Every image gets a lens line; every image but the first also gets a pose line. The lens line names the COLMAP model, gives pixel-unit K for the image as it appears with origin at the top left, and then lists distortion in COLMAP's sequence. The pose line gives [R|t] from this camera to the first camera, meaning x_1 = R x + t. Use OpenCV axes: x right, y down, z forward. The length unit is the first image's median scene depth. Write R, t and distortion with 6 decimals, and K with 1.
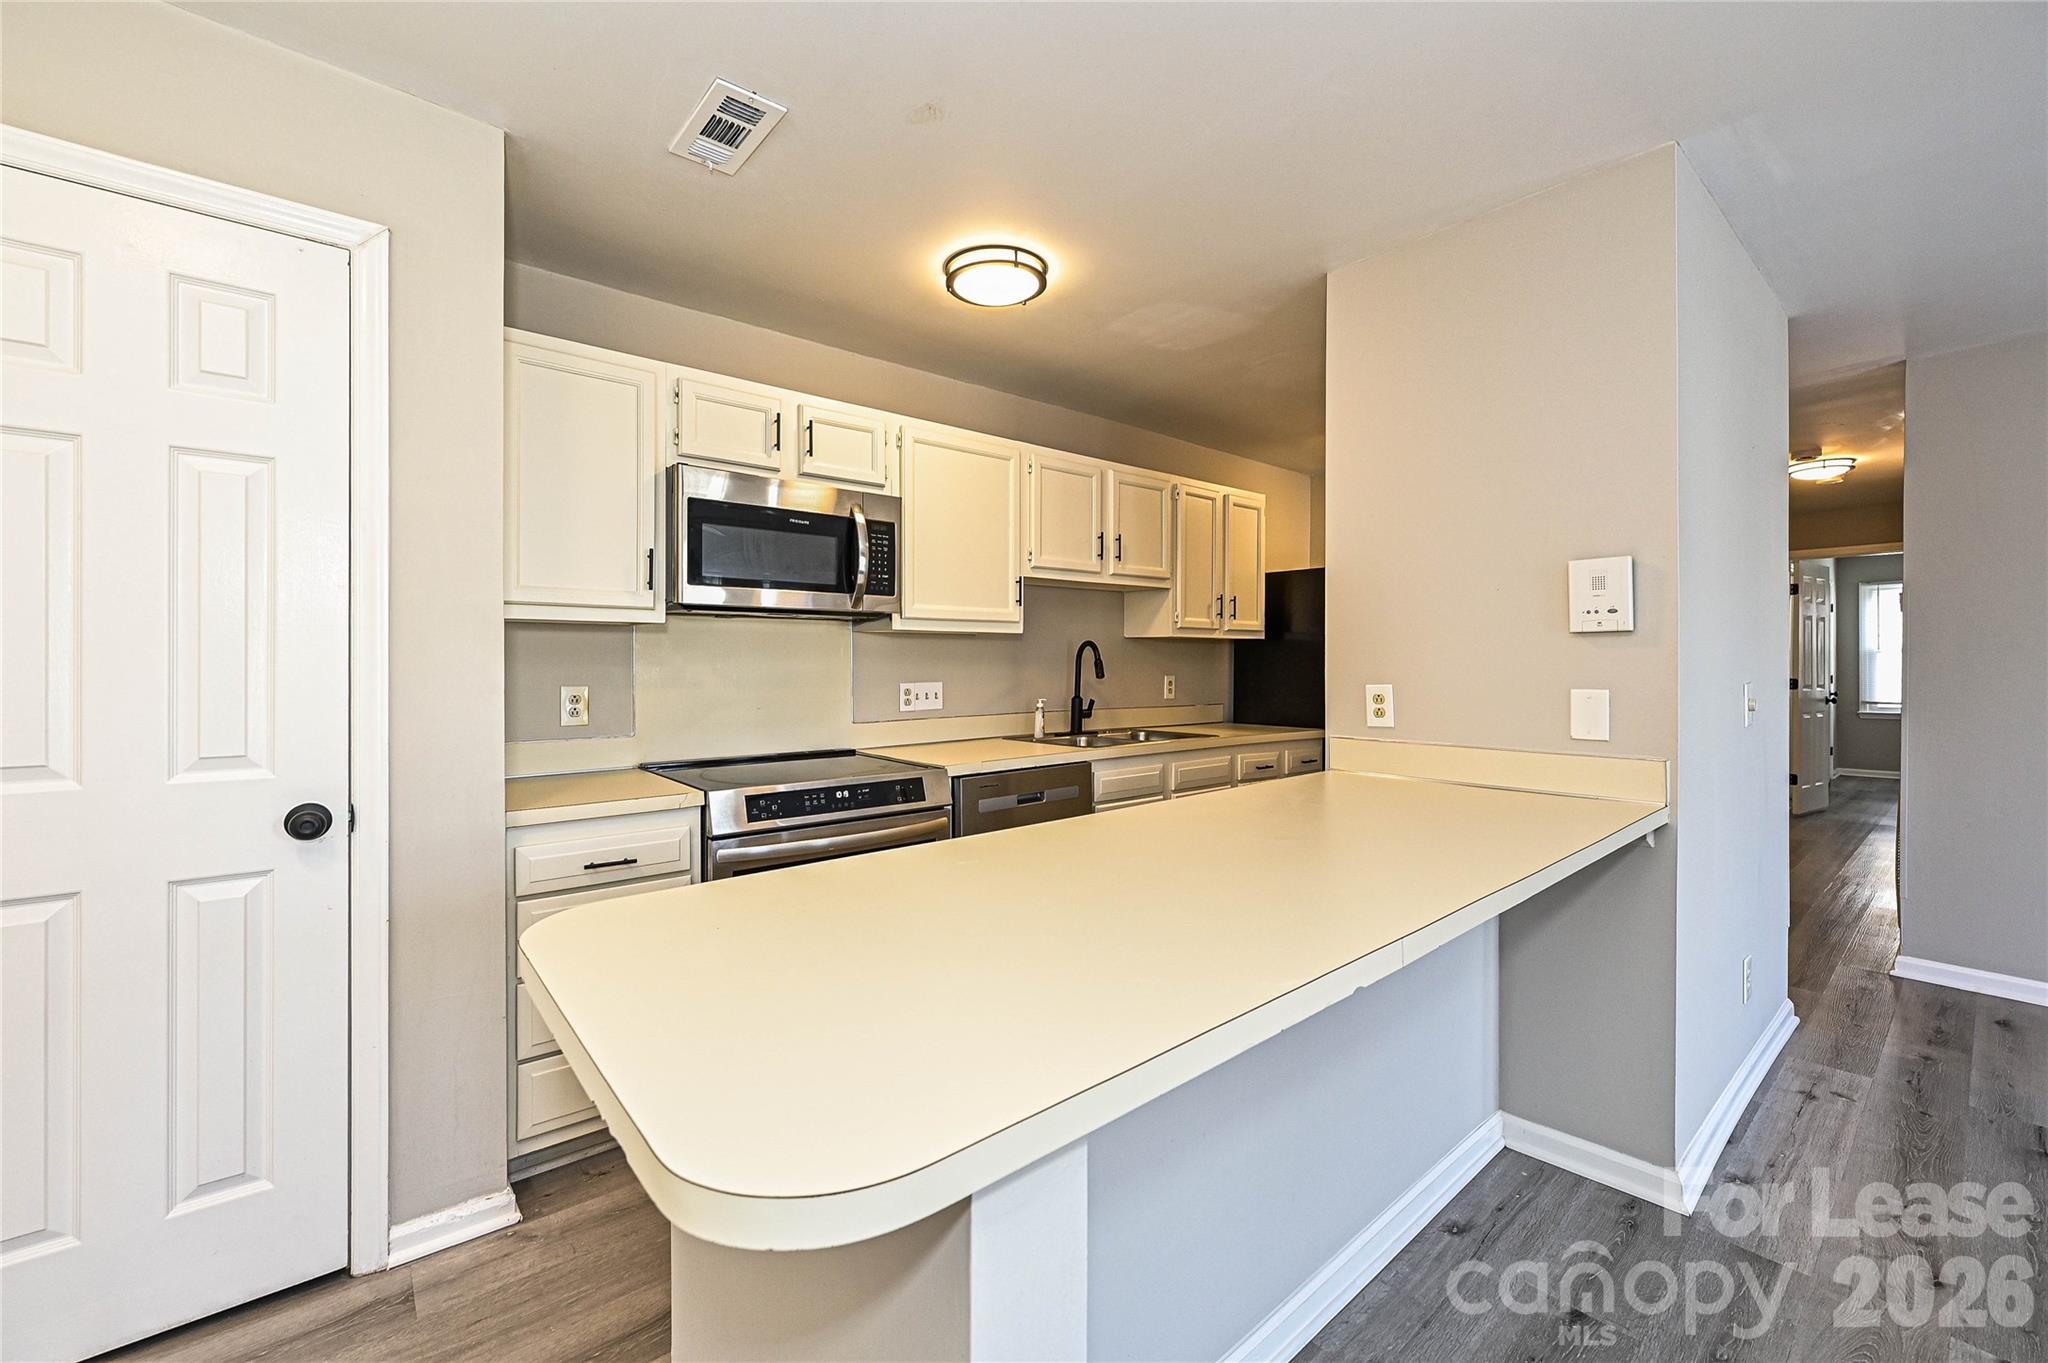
lens RADIAL K [[822.3, 0, 1012.7], [0, 822.3, 666.5], [0, 0, 1]] dist [0.000511, 0.000011]
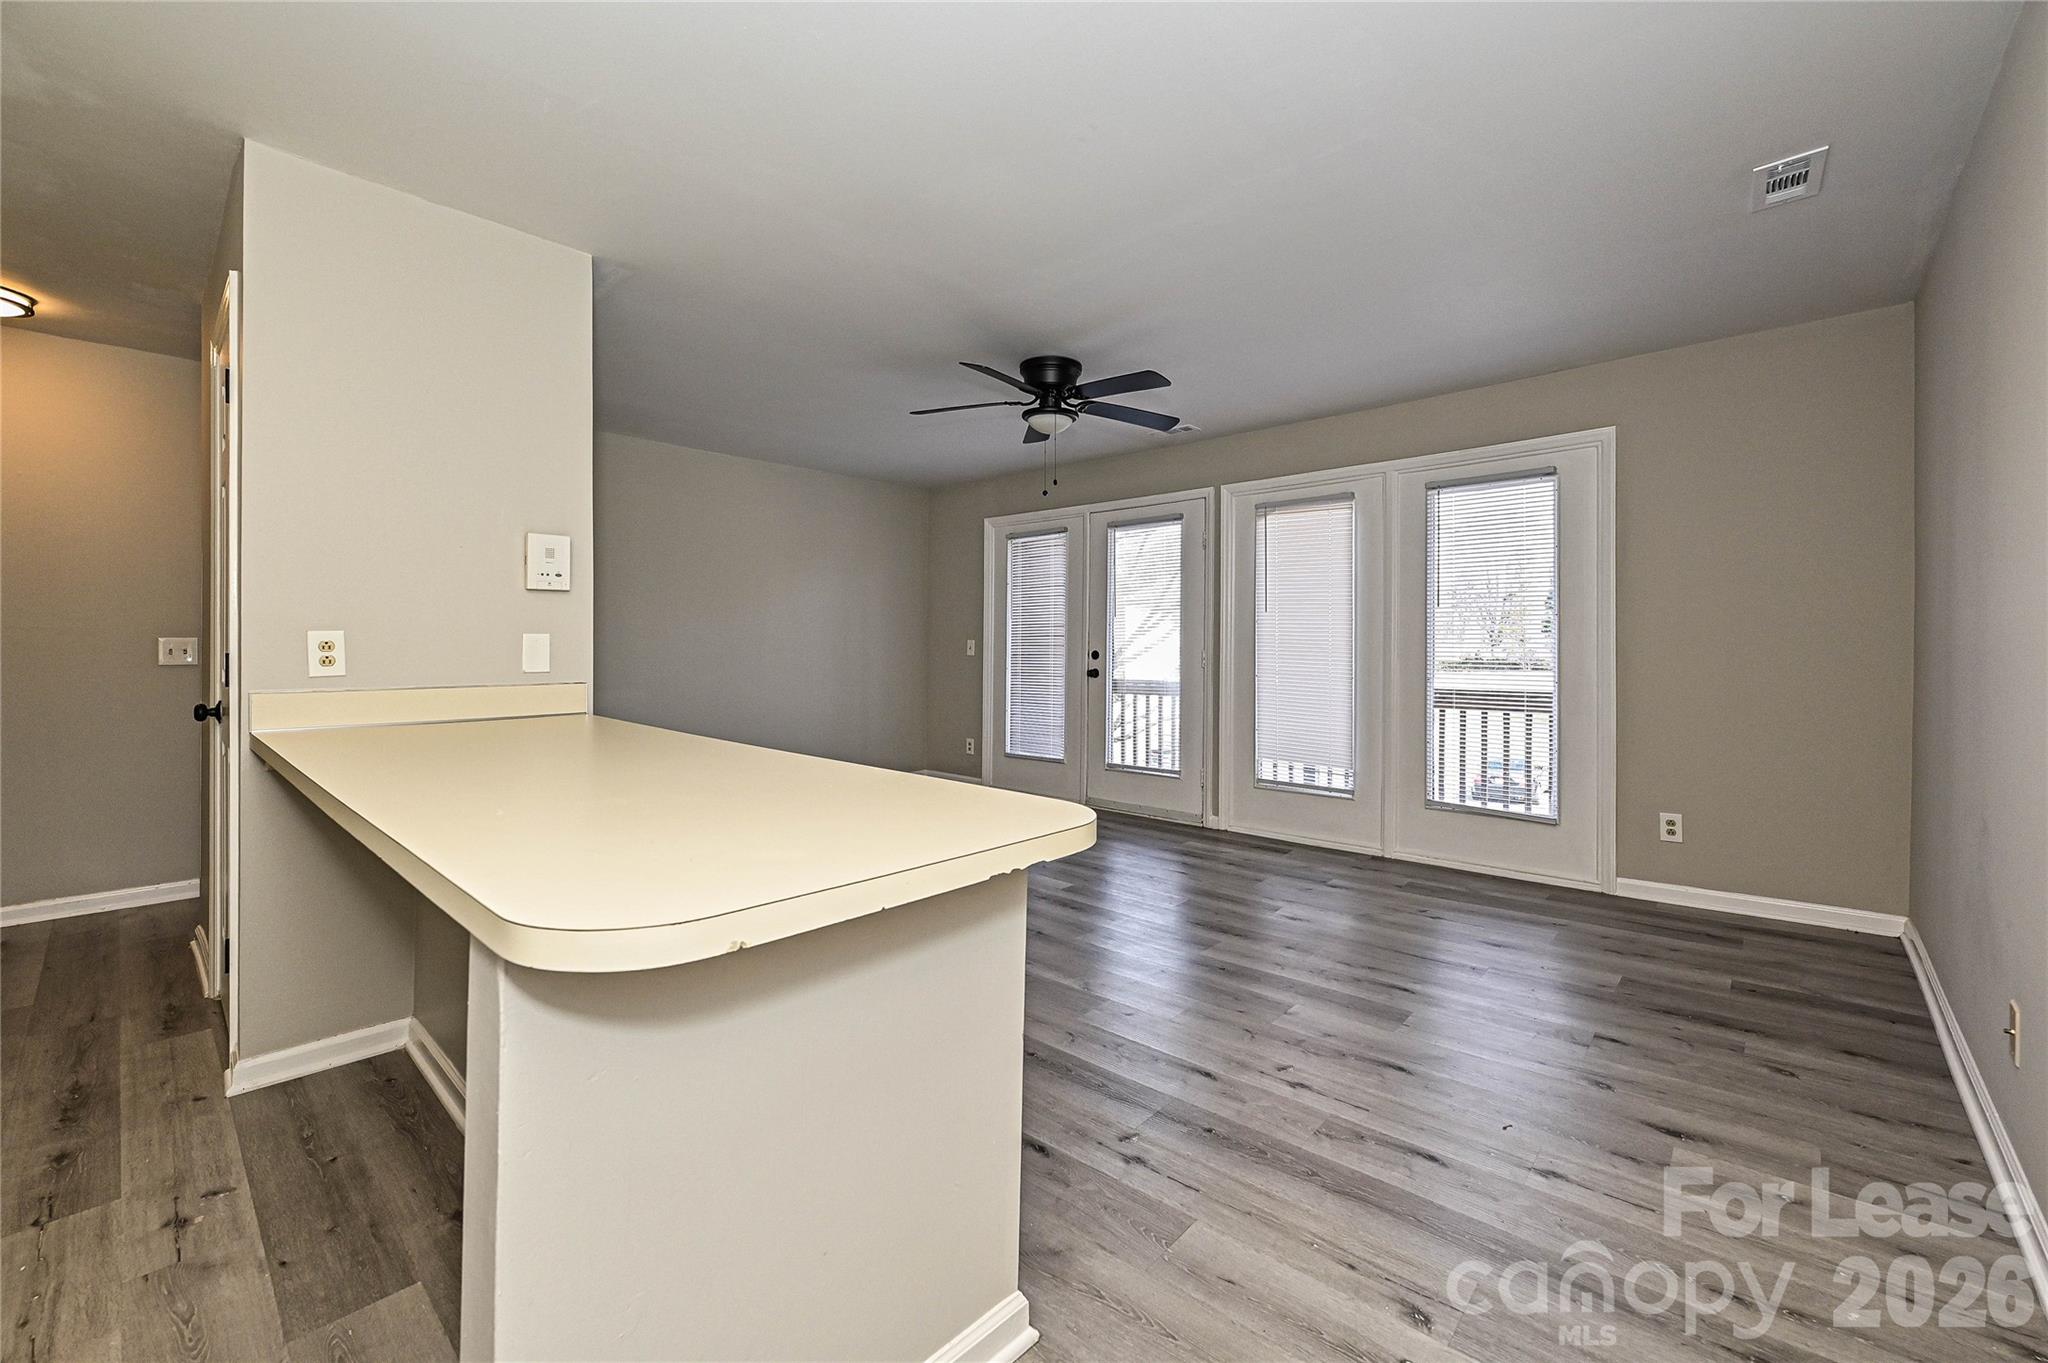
lens RADIAL K [[825.8, 0, 1027.2], [0, 825.8, 648.1], [0, 0, 1]] dist [-0.004387, 0.000166]
pose [[-0.142149, -0.003547, 0.989839, -0.519599], [0.002267, 0.999990, 0.003909, 0.035057], [-0.989843, 0.002799, -0.142139, 0.308155]]
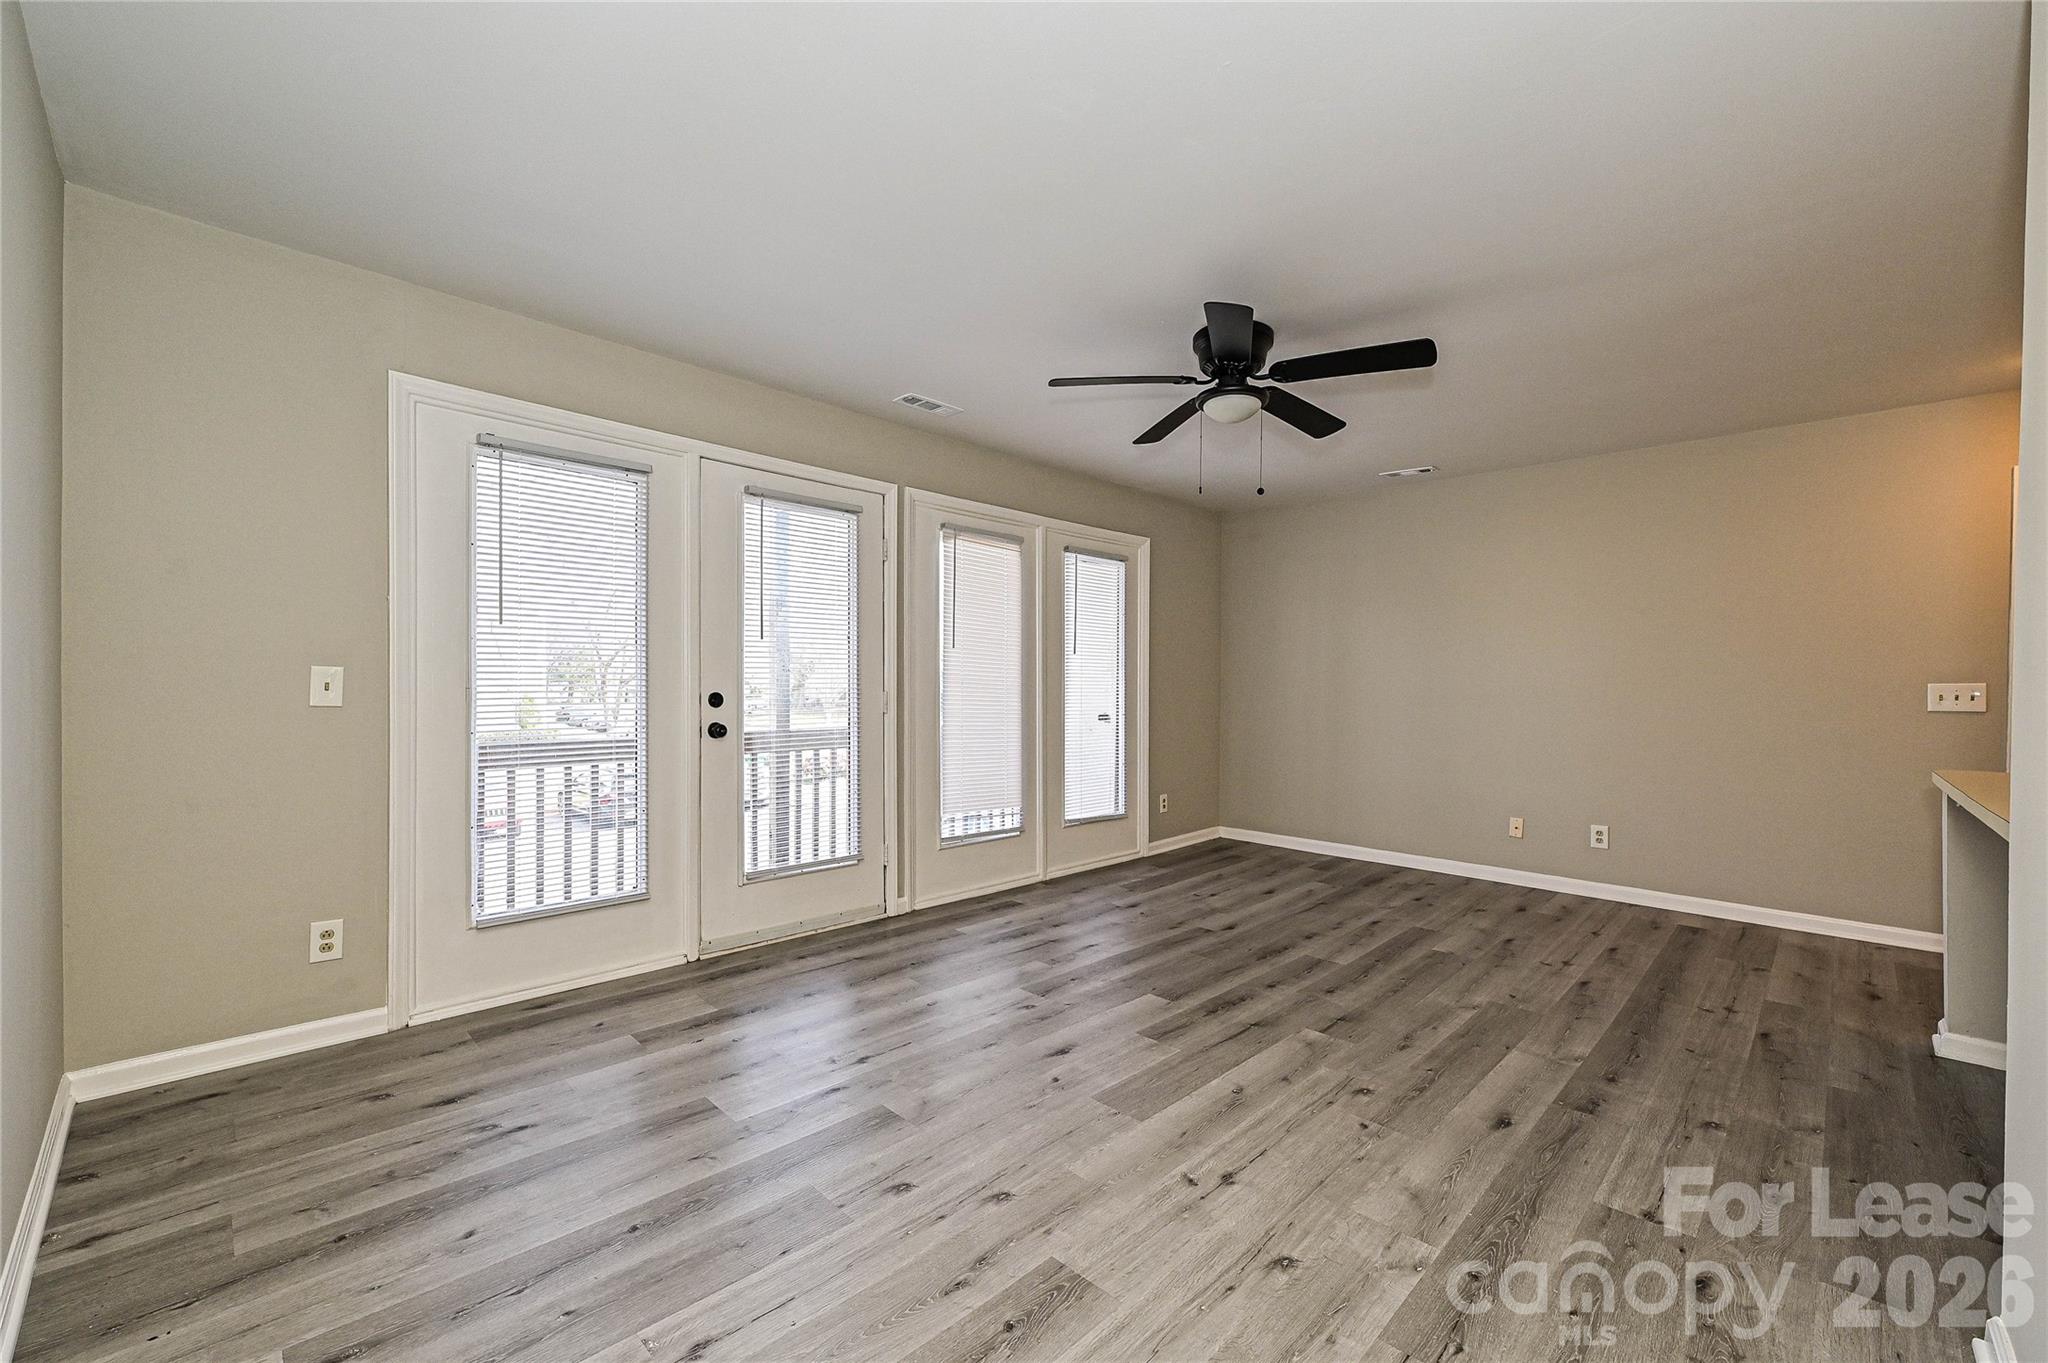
lens RADIAL K [[826.7, 0, 1025.5], [0, 826.7, 691.1], [0, 0, 1]] dist [0.000099, -0.000096]
pose [[-0.995079, -0.010125, -0.098562, 1.228304], [-0.011100, 0.999895, 0.009351, 0.031416], [0.098457, 0.010399, -0.995087, 1.149472]]
